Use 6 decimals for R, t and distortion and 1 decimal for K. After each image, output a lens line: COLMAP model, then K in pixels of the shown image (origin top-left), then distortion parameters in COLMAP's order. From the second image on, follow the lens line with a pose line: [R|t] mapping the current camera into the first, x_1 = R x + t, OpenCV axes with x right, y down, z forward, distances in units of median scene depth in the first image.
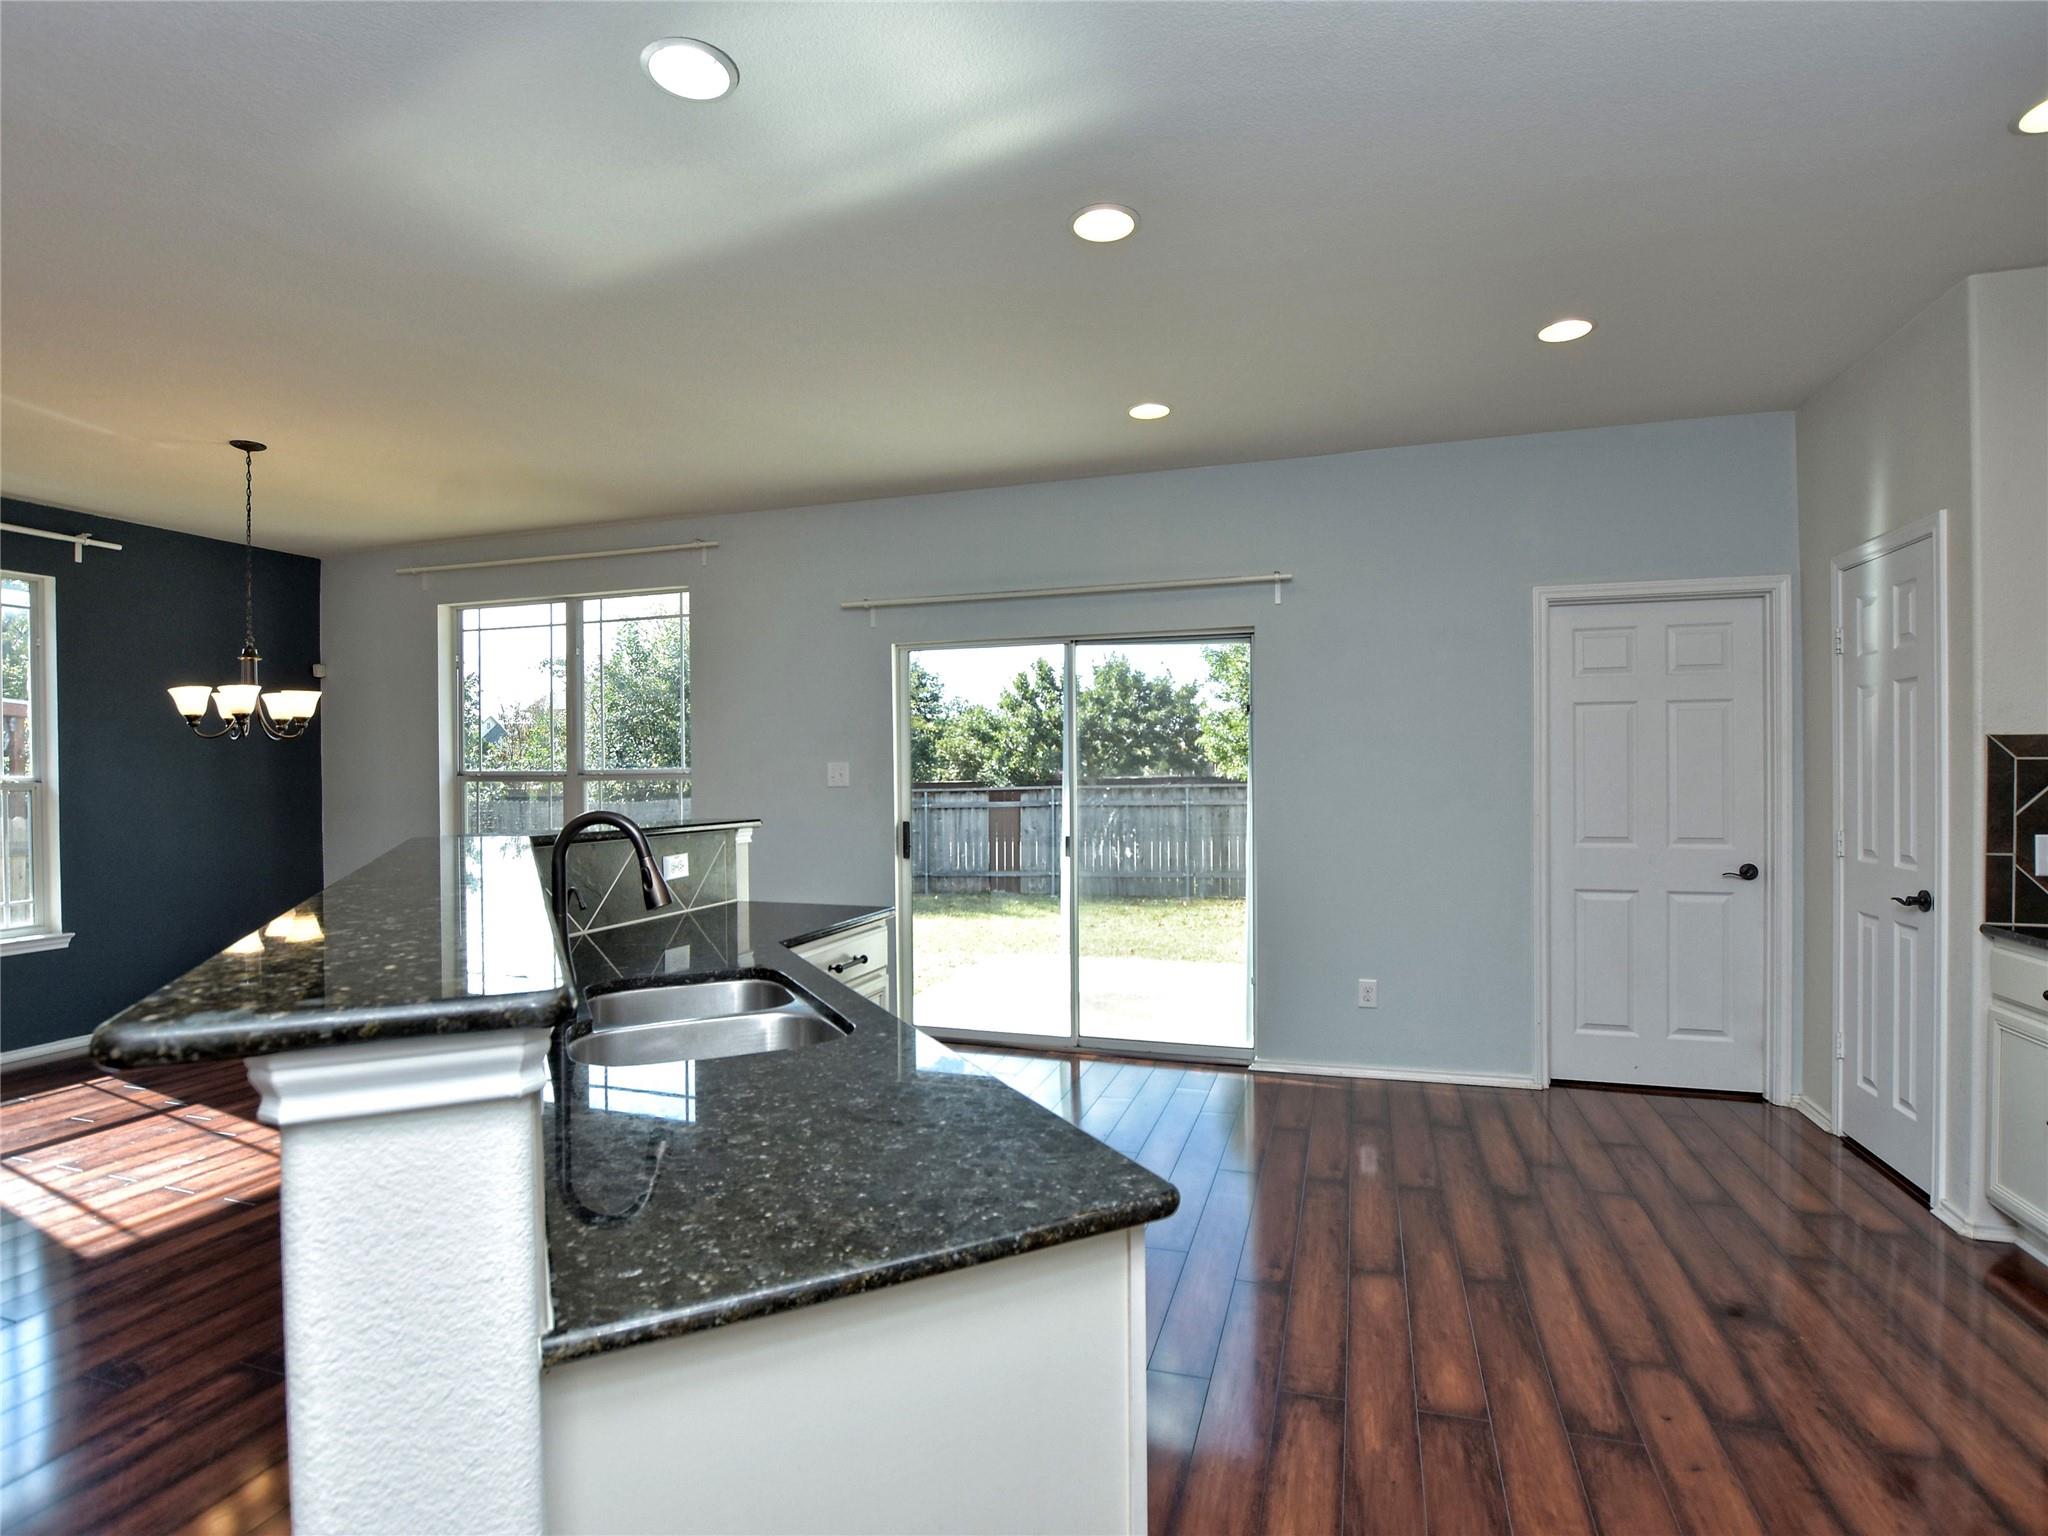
lens RADIAL K [[1039.4, 0, 1025.9], [0, 1039.4, 775.5], [0, 0, 1]] dist [-0.026860, 0.000963]
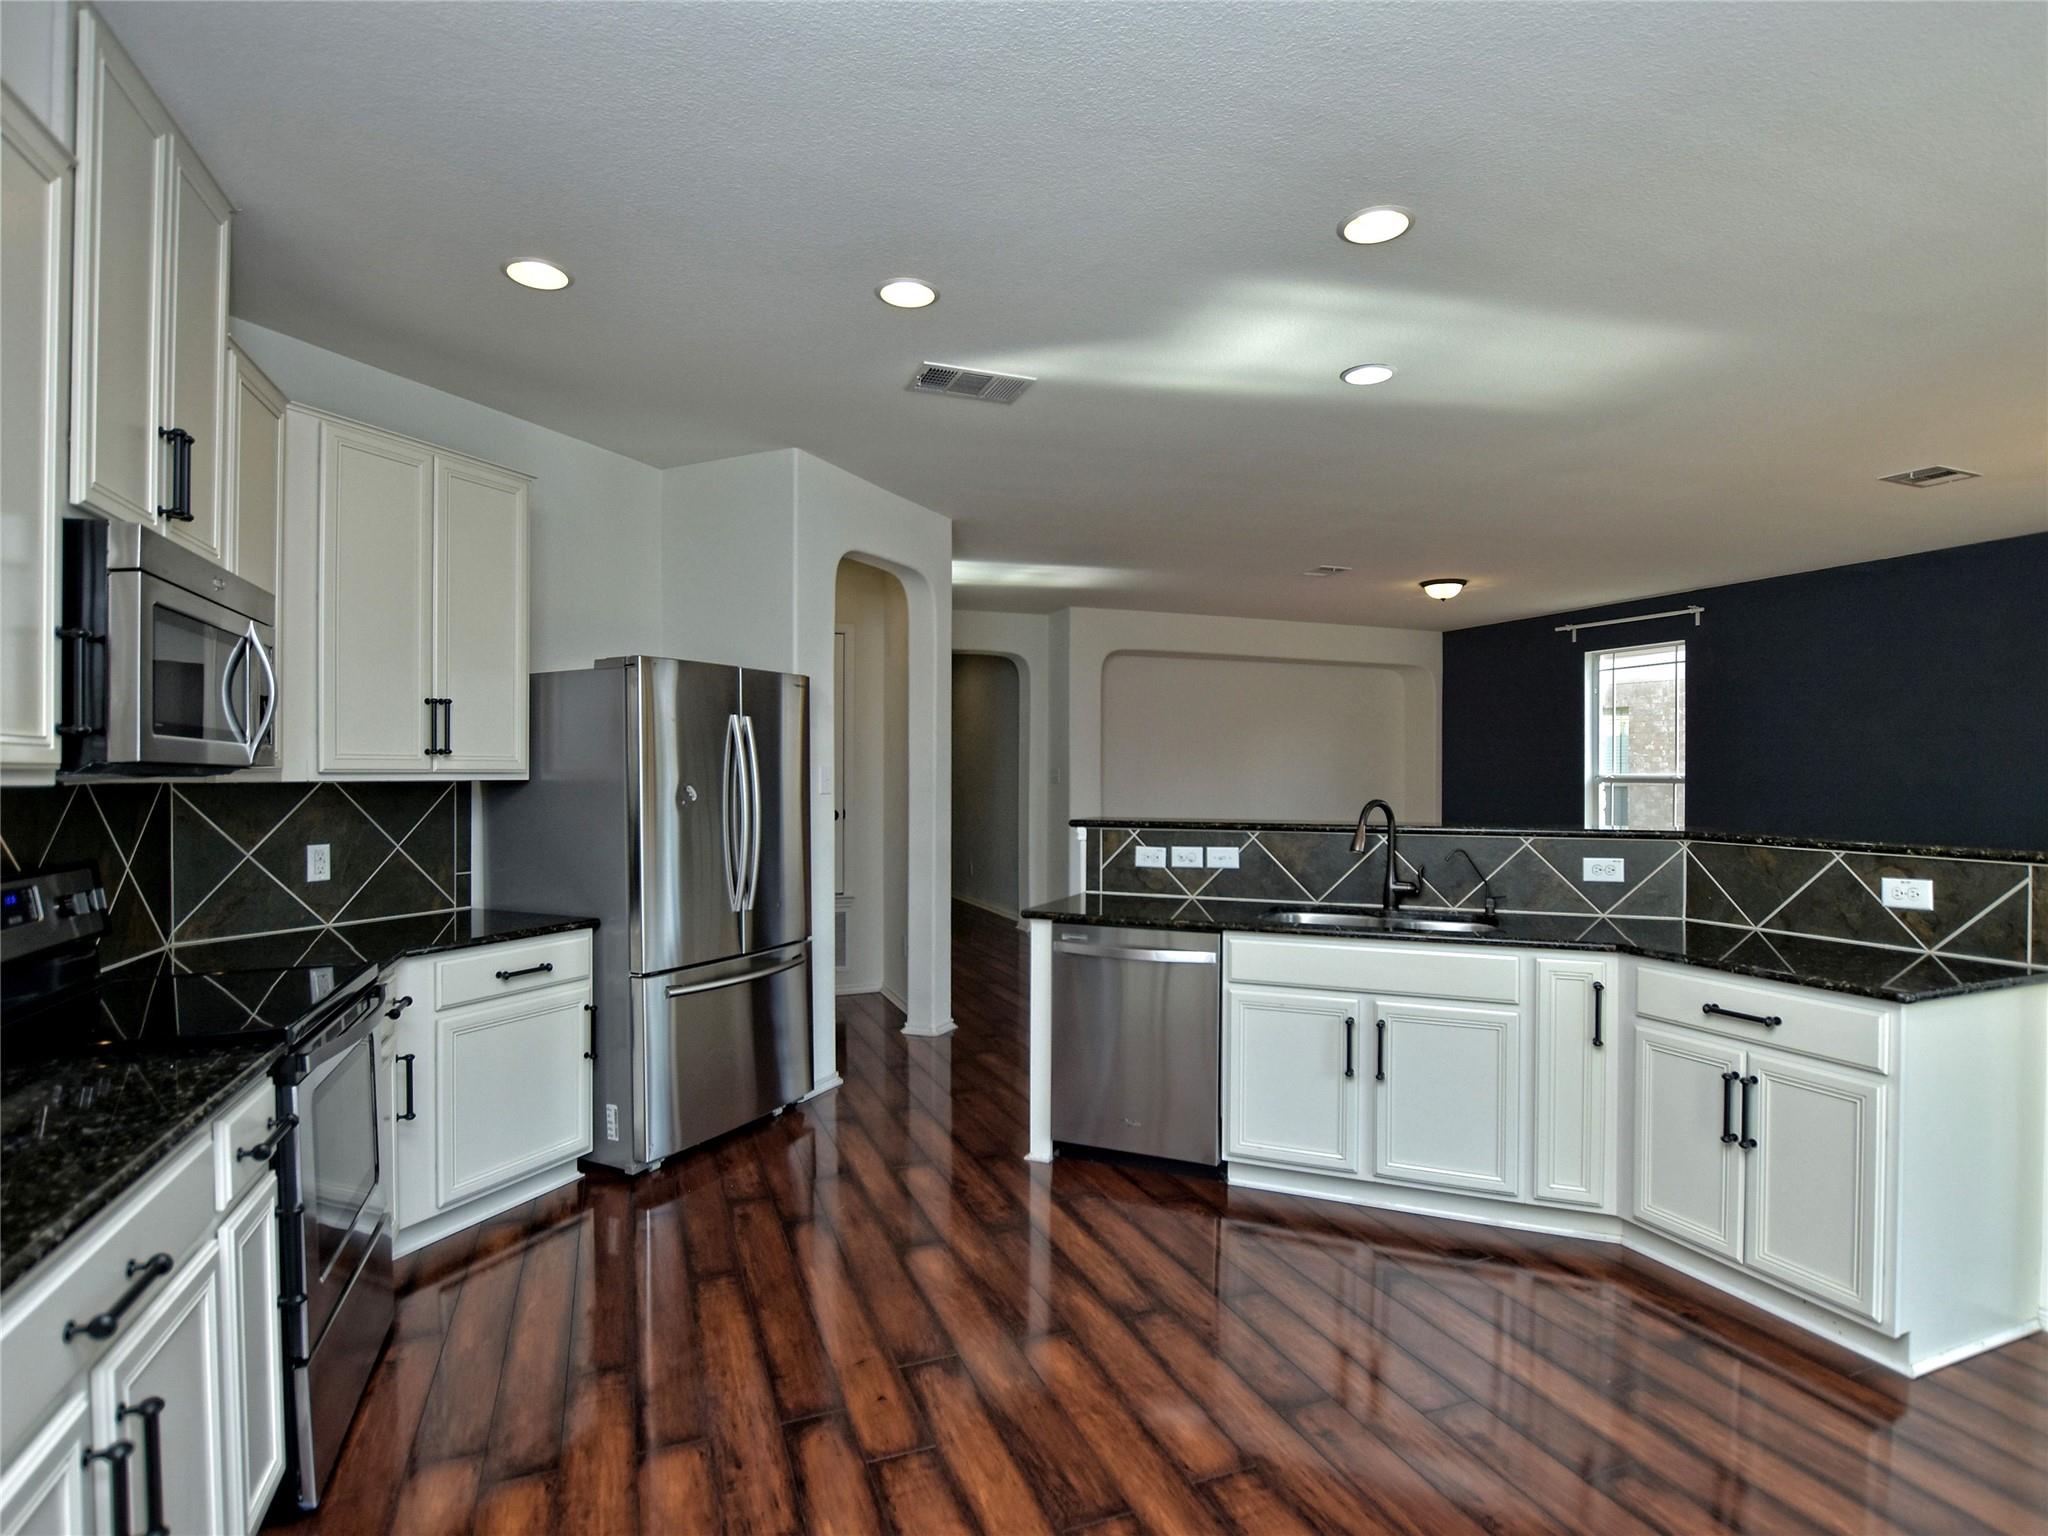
lens RADIAL K [[1039.4, 0, 1025.9], [0, 1039.4, 775.5], [0, 0, 1]] dist [-0.026860, 0.000963]
pose [[-0.778011, 0.011749, -0.628141, 0.656204], [0.004145, 0.999899, 0.013569, -0.019153], [0.628237, 0.007953, -0.777981, 1.071095]]
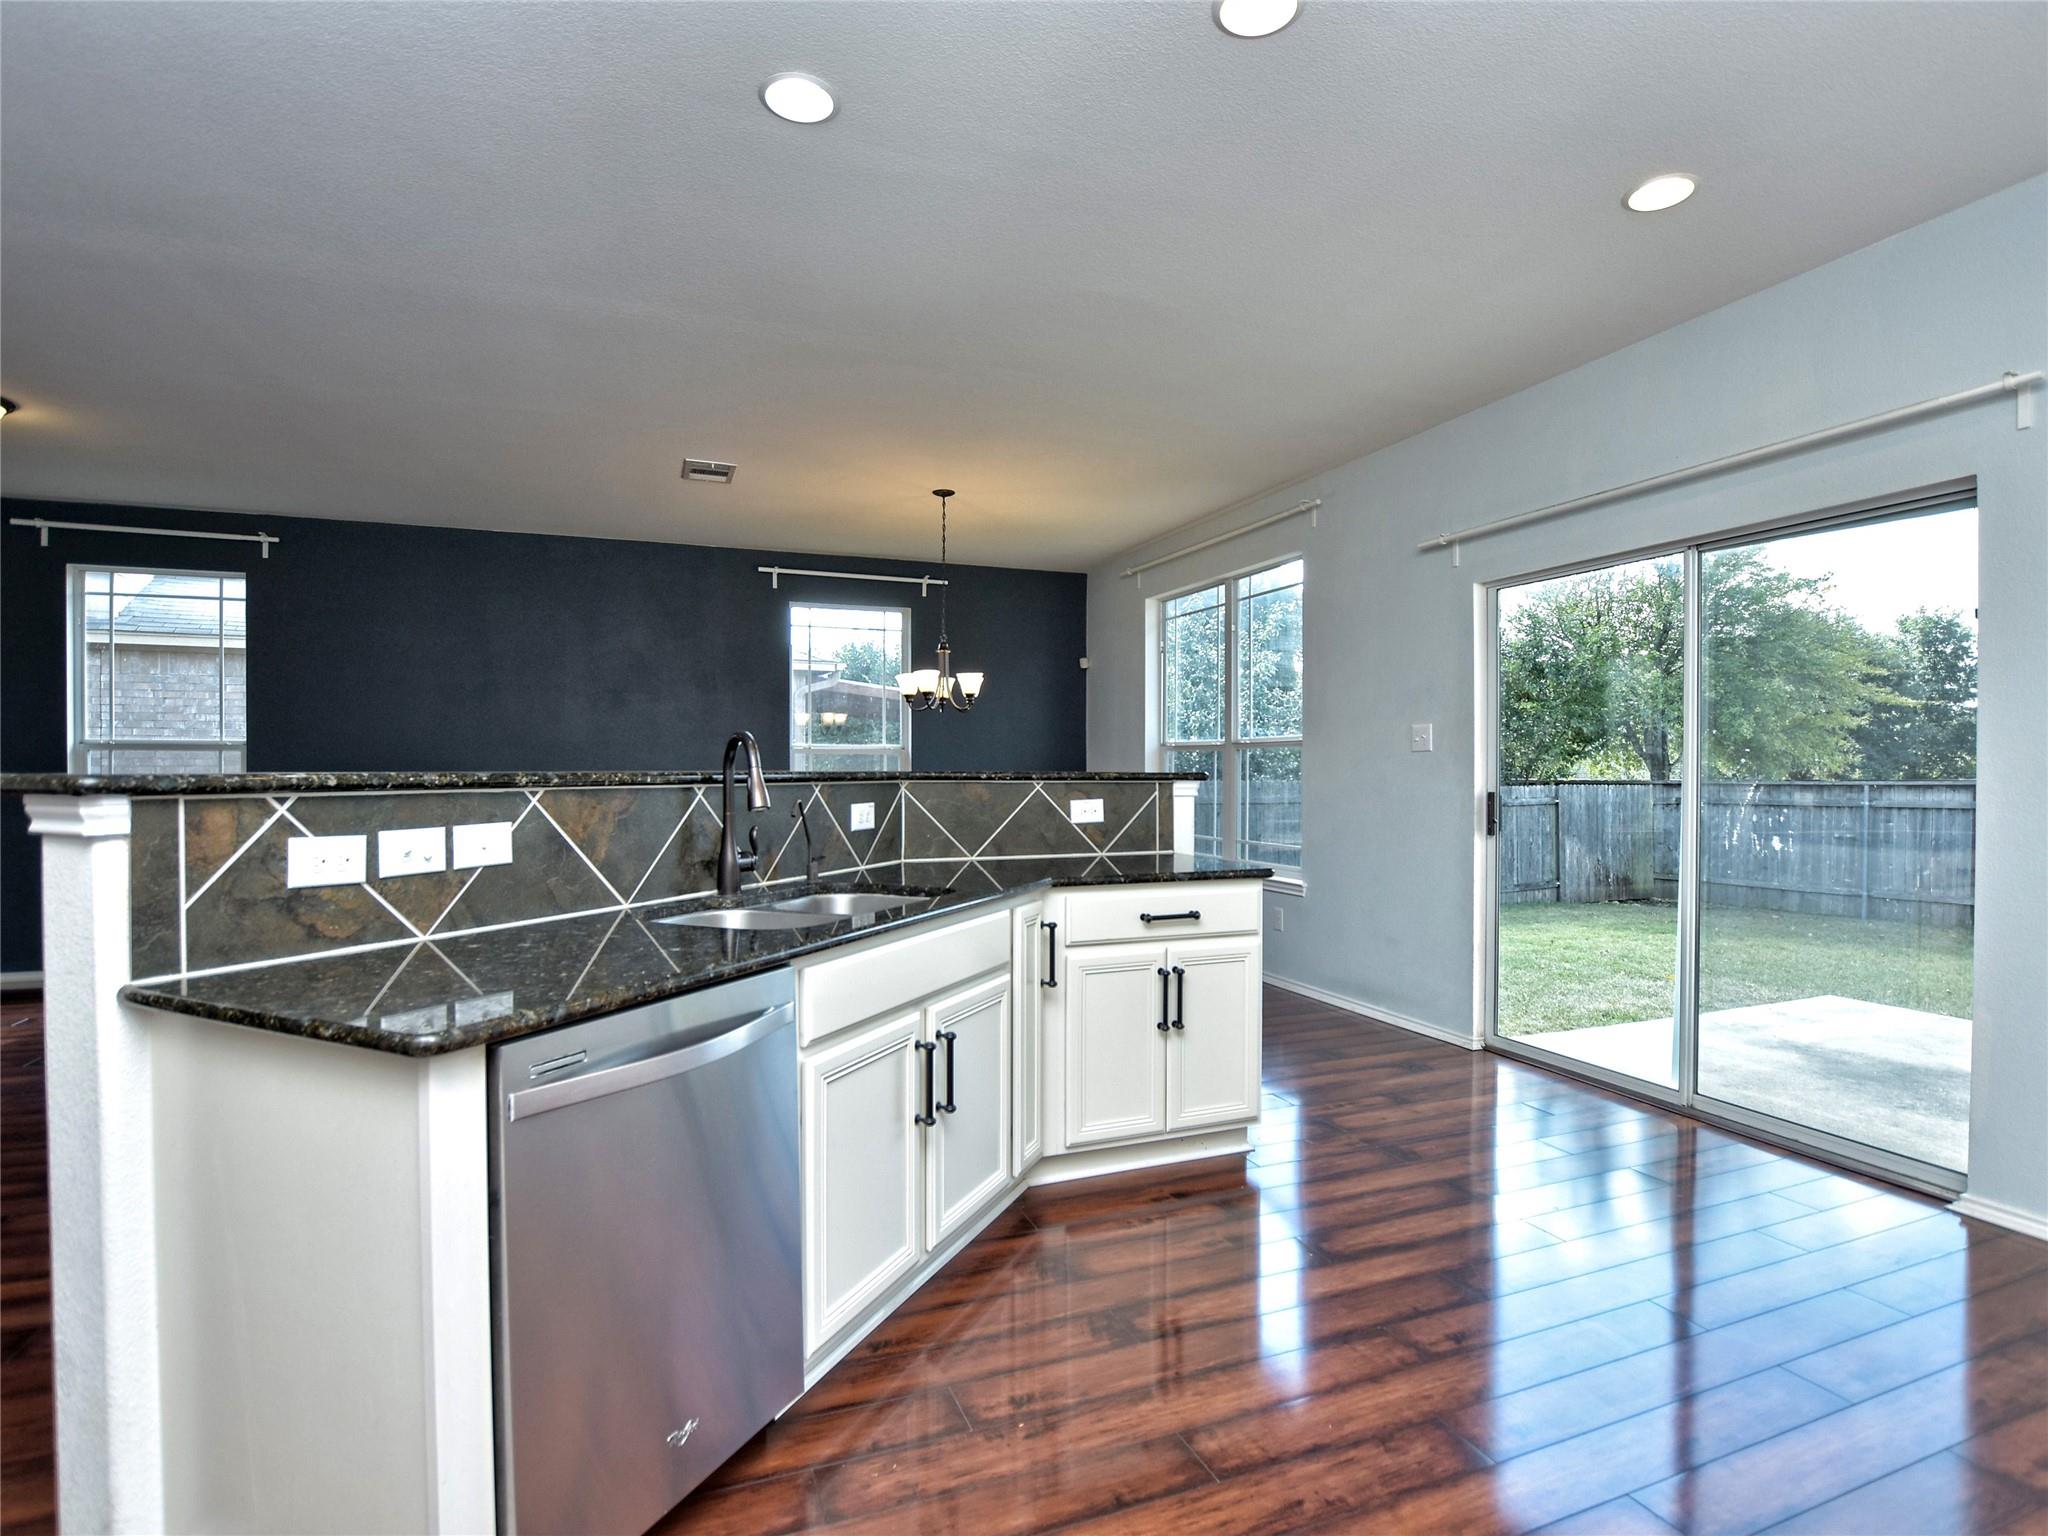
lens RADIAL K [[1039.4, 0, 1025.9], [0, 1039.4, 775.5], [0, 0, 1]] dist [-0.026860, 0.000963]
pose [[0.631768, 0.013540, -0.775039, 0.401606], [-0.010583, 0.999905, 0.008842, 0.038353], [0.775085, 0.002617, 0.631851, 0.249653]]
